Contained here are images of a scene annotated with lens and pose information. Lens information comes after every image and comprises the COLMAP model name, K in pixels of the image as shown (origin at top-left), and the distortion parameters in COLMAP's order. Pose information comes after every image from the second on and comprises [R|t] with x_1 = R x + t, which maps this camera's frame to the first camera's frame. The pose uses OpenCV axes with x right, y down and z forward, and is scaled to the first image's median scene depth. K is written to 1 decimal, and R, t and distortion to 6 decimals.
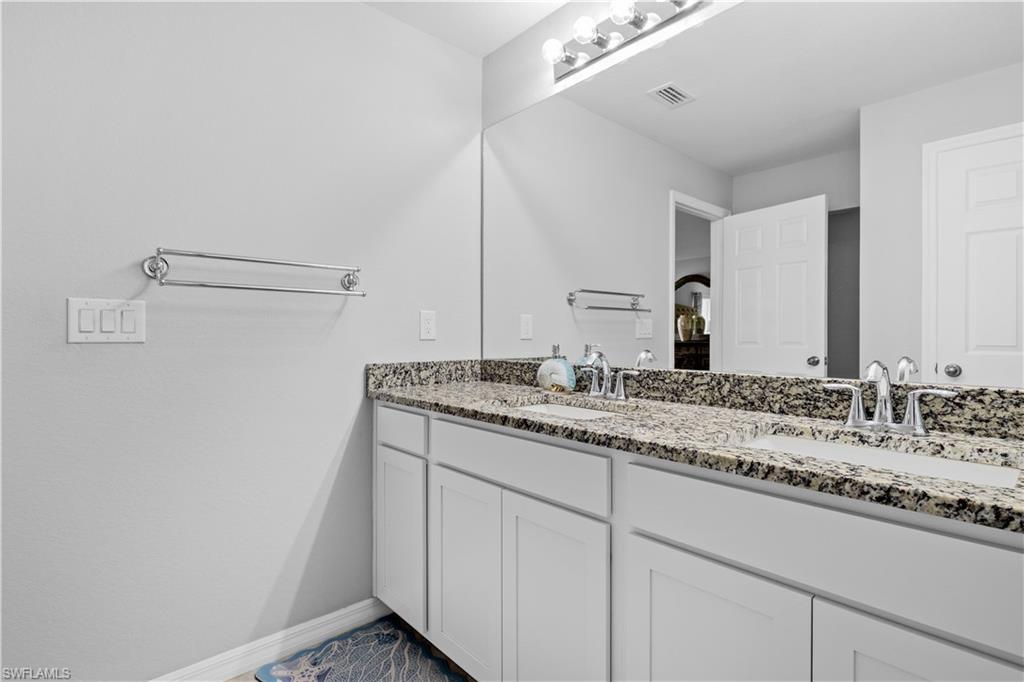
lens RADIAL K [[506.0, 0, 519.0], [0, 506.0, 336.1], [0, 0, 1]] dist [-0.001849, -0.000751]
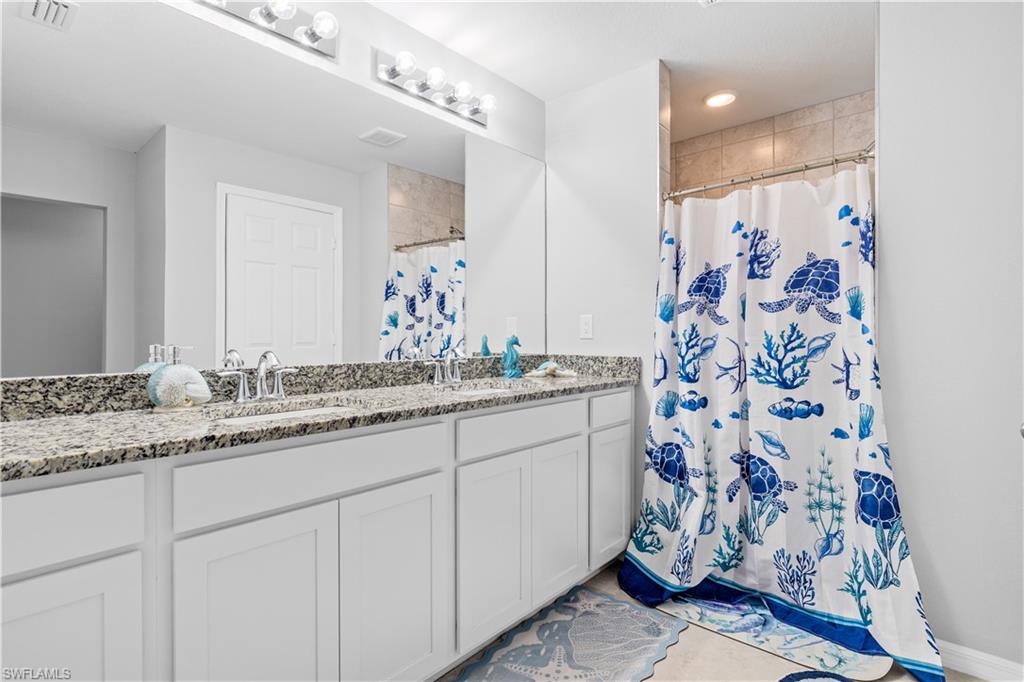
lens RADIAL K [[506.0, 0, 518.1], [0, 506.0, 339.2], [0, 0, 1]] dist [-0.001849, -0.000751]
pose [[-0.124367, -0.005539, 0.992221, -0.978366], [0.004786, 0.999969, 0.006182, 0.006712], [-0.992225, 0.005518, -0.124337, 0.787452]]
